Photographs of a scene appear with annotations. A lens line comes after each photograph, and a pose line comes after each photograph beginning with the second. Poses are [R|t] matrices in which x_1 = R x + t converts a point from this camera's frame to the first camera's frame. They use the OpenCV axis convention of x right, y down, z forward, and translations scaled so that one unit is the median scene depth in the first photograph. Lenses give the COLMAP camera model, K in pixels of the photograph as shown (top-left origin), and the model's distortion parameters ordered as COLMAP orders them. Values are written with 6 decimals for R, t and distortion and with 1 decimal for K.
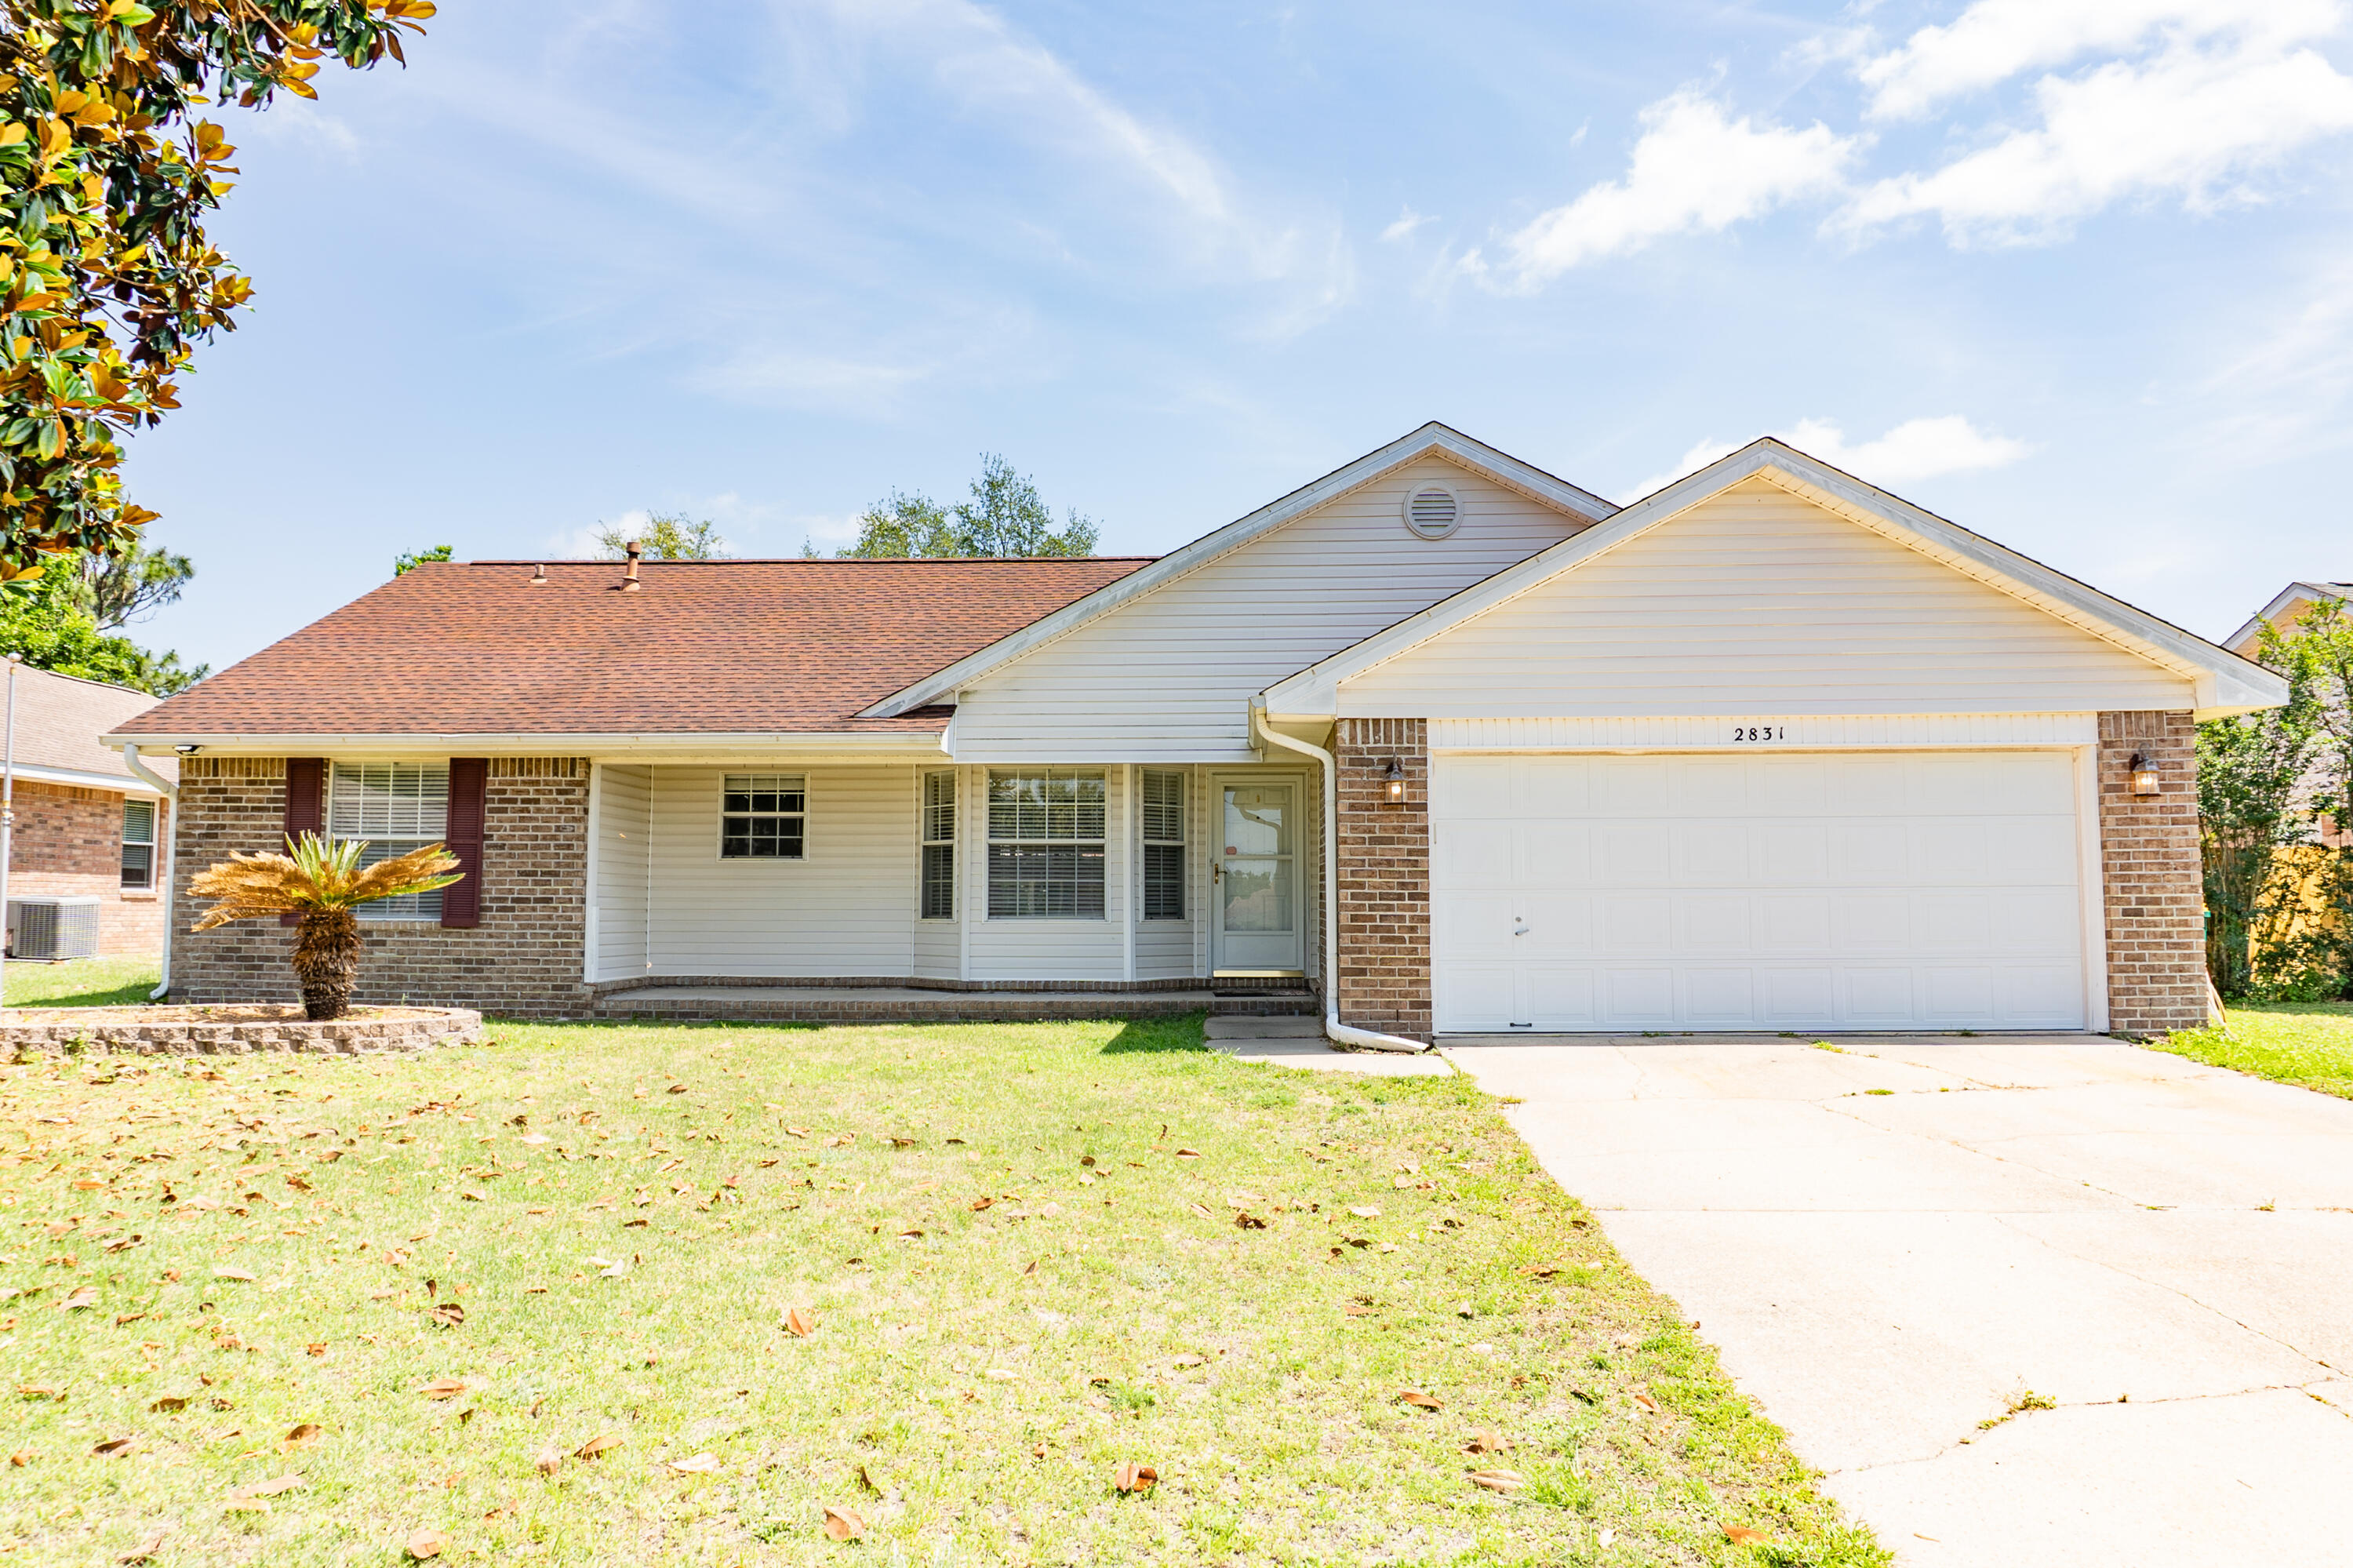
lens RADIAL K [[1646.2, 0, 1178.4], [0, 1646.2, 772.4], [0, 0, 1]] dist [-0.022489, 0.000956]
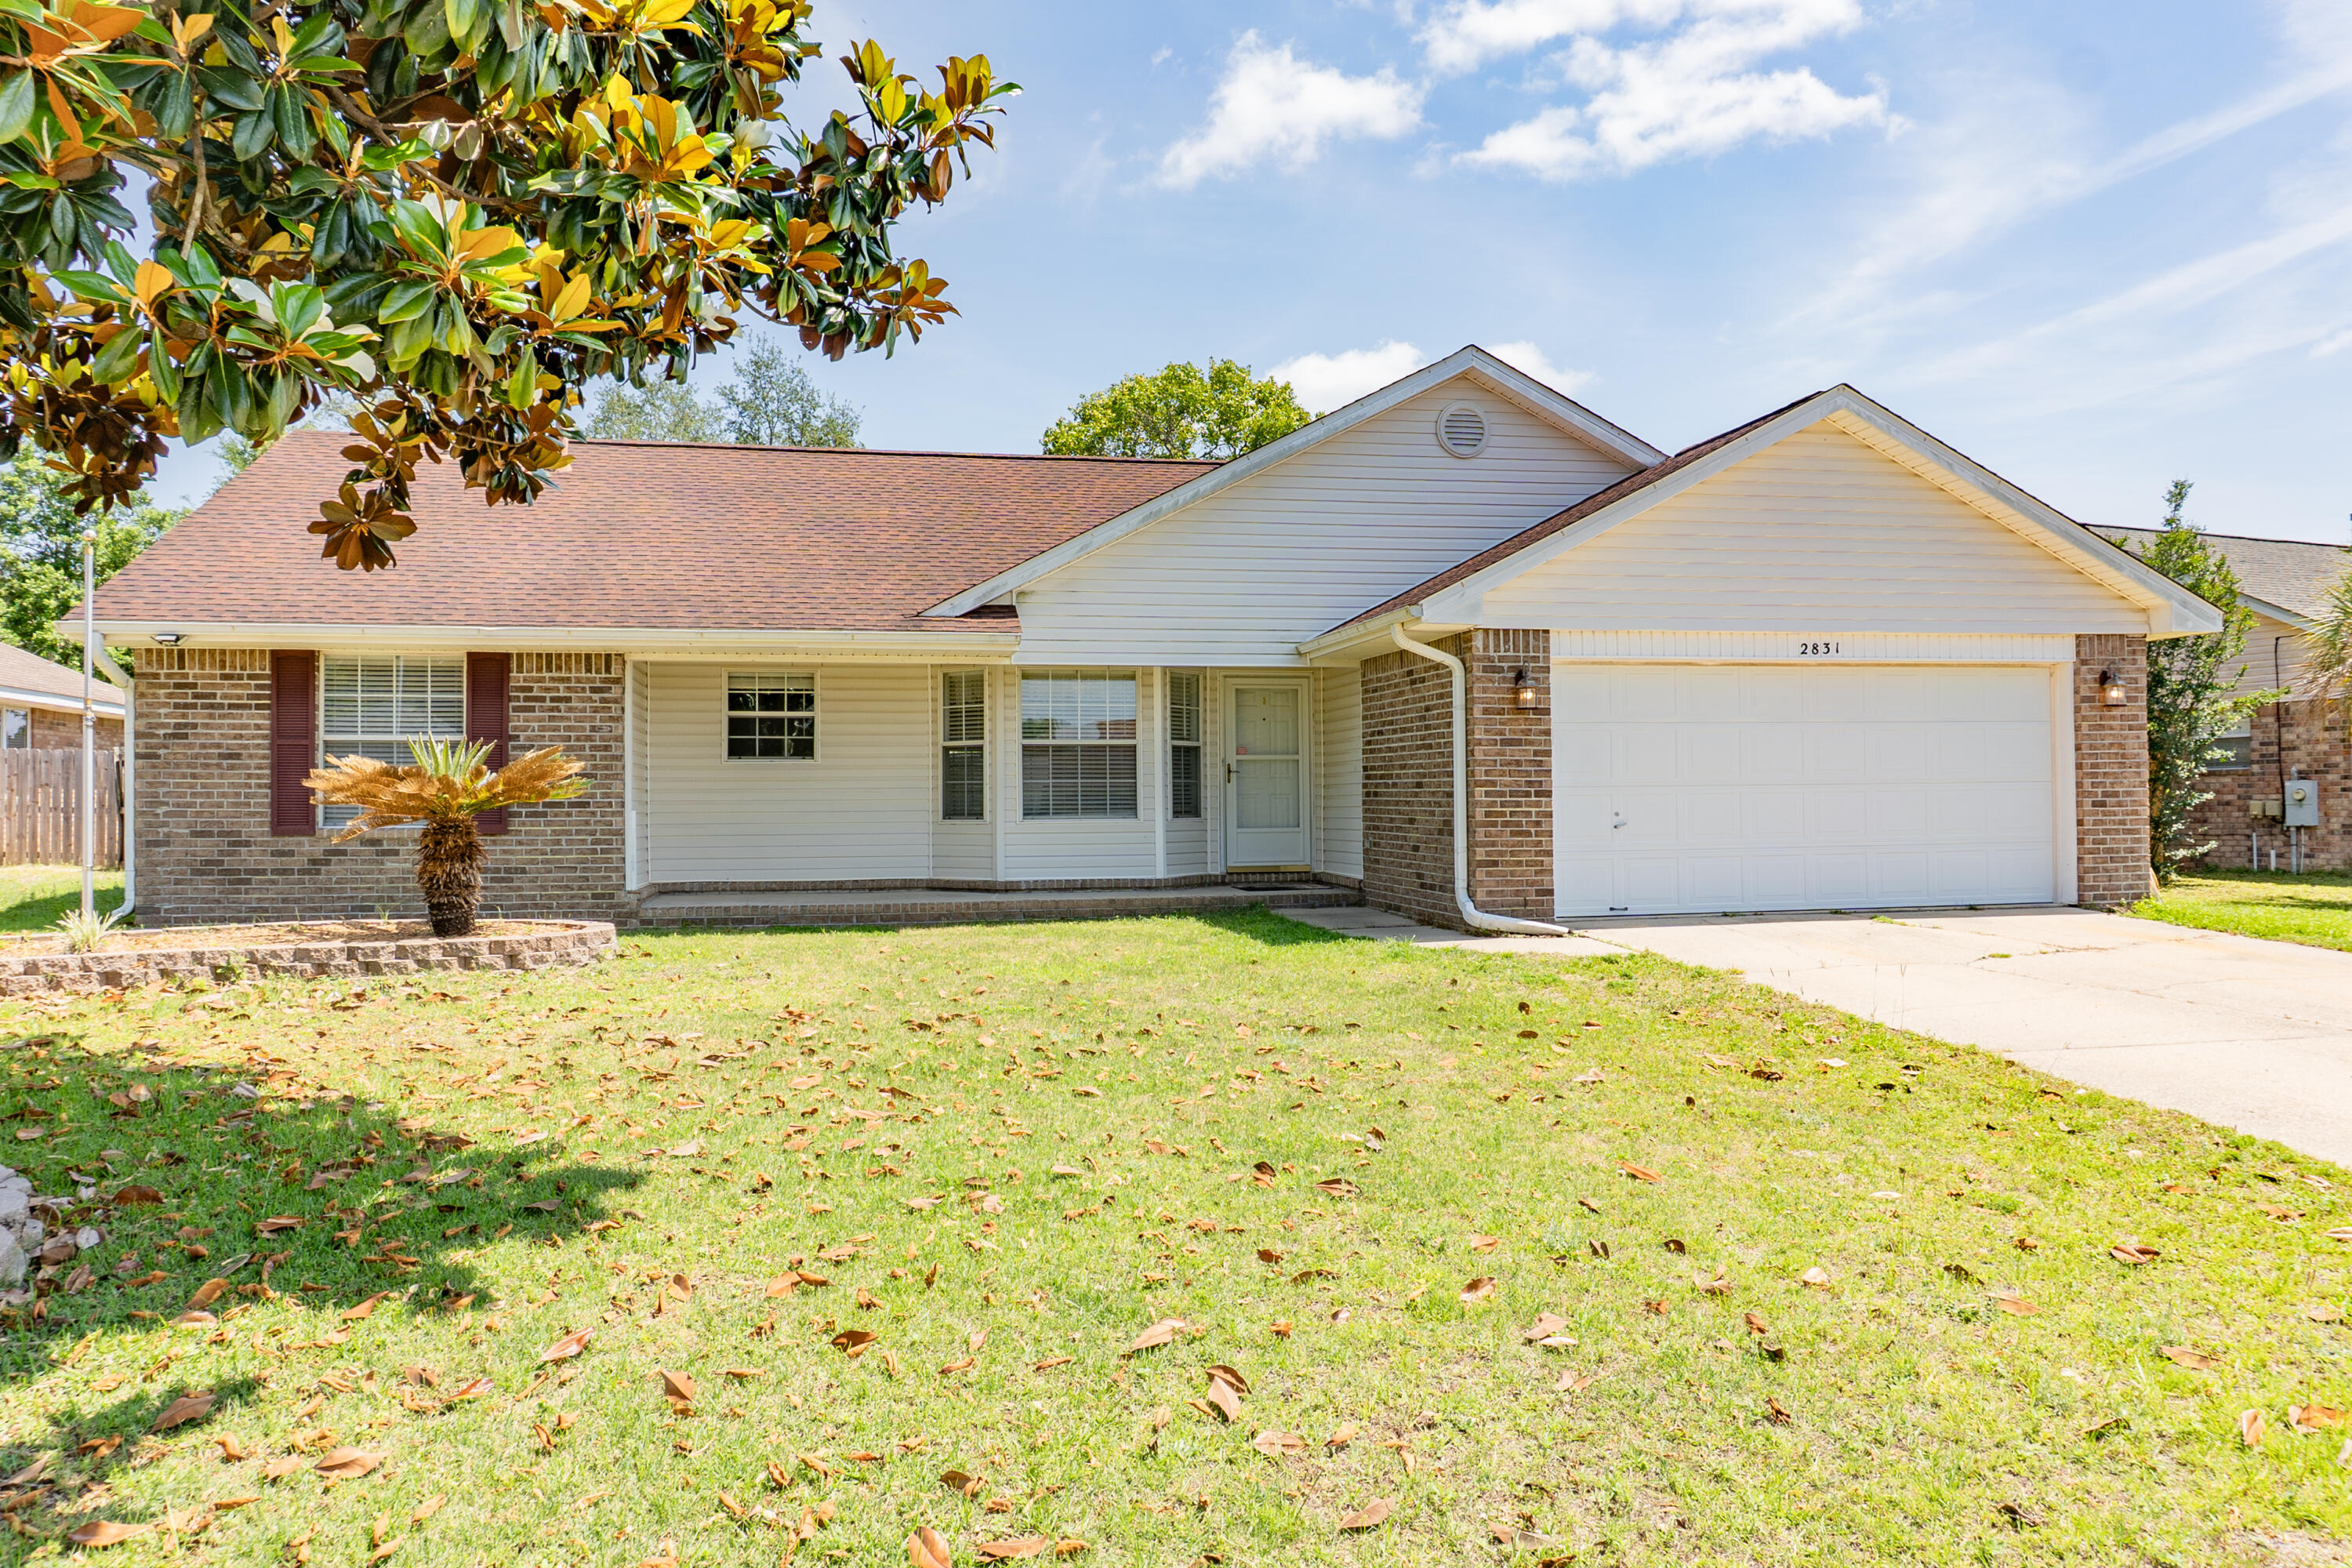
lens RADIAL K [[1645.4, 0, 1183.5], [0, 1645.4, 785.3], [0, 0, 1]] dist [-0.022489, 0.000956]
pose [[0.970615, -0.005623, 0.240572, -0.299756], [-0.011155, 0.997601, 0.068324, -0.001546], [-0.240379, -0.069000, 0.968224, 0.004759]]
